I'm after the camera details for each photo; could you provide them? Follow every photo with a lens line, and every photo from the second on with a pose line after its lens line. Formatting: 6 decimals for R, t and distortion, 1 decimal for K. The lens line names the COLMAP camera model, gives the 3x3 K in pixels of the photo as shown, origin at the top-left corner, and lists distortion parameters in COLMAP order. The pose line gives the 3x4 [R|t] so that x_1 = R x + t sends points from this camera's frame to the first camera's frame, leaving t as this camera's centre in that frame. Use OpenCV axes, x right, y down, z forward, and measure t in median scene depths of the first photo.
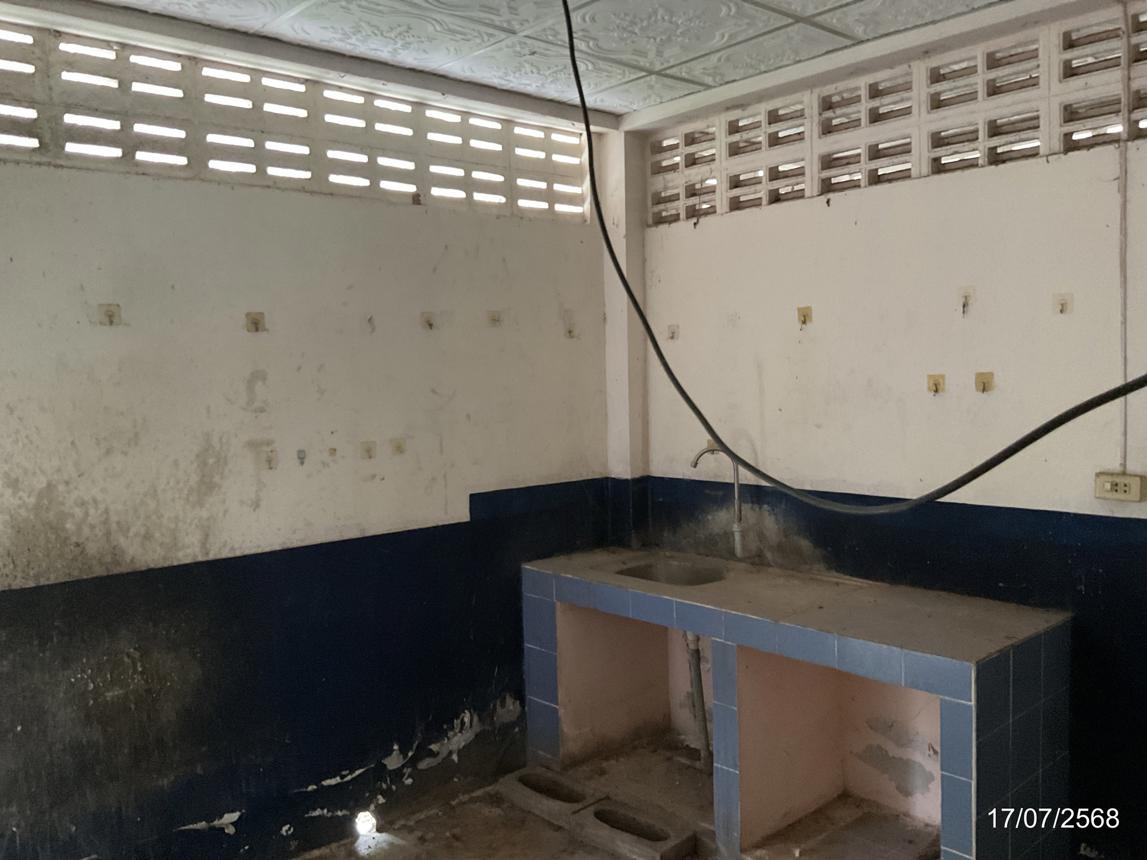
lens RADIAL K [[969.2, 0, 573.5], [0, 969.2, 430.0], [0, 0, 1]] dist [0.057570, -0.116065]
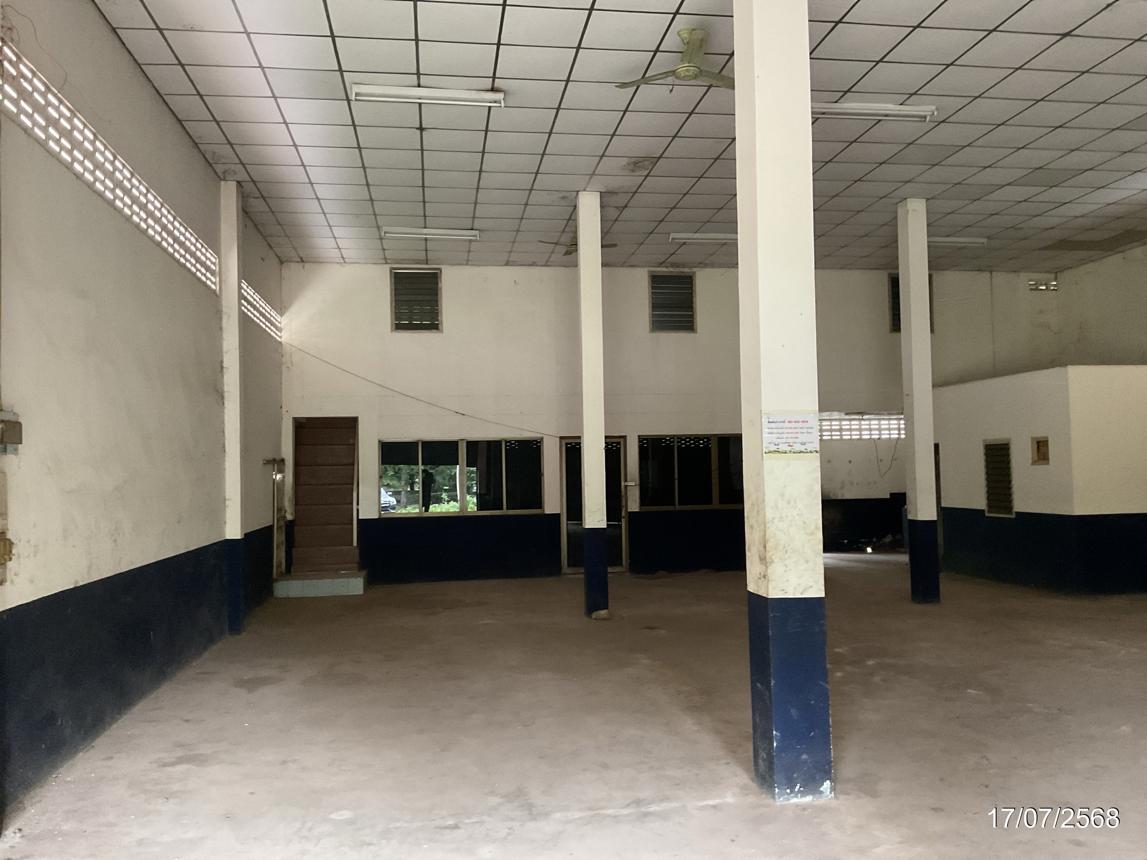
lens RADIAL K [[969.2, 0, 573.5], [0, 969.2, 430.0], [0, 0, 1]] dist [0.057570, -0.116065]
pose [[0.836477, -0.021479, -0.547580, 1.660312], [-0.029318, 0.996047, -0.083856, 0.269342], [0.547217, 0.086197, 0.832541, -5.342092]]
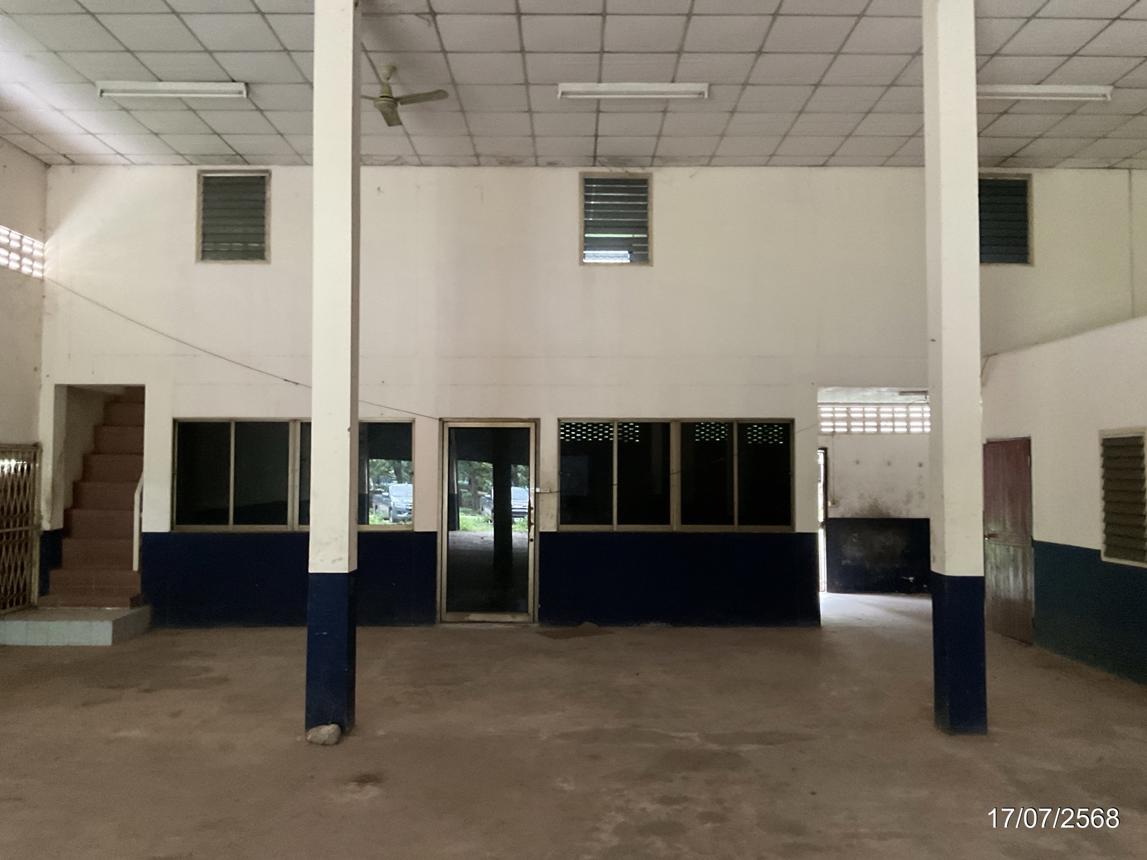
lens RADIAL K [[969.2, 0, 573.5], [0, 969.2, 430.0], [0, 0, 1]] dist [0.057570, -0.116065]
pose [[0.750329, -0.008265, -0.661013, 1.442877], [-0.055647, 0.995583, -0.075615, 0.156216], [0.658718, 0.093519, 0.746555, -3.410534]]
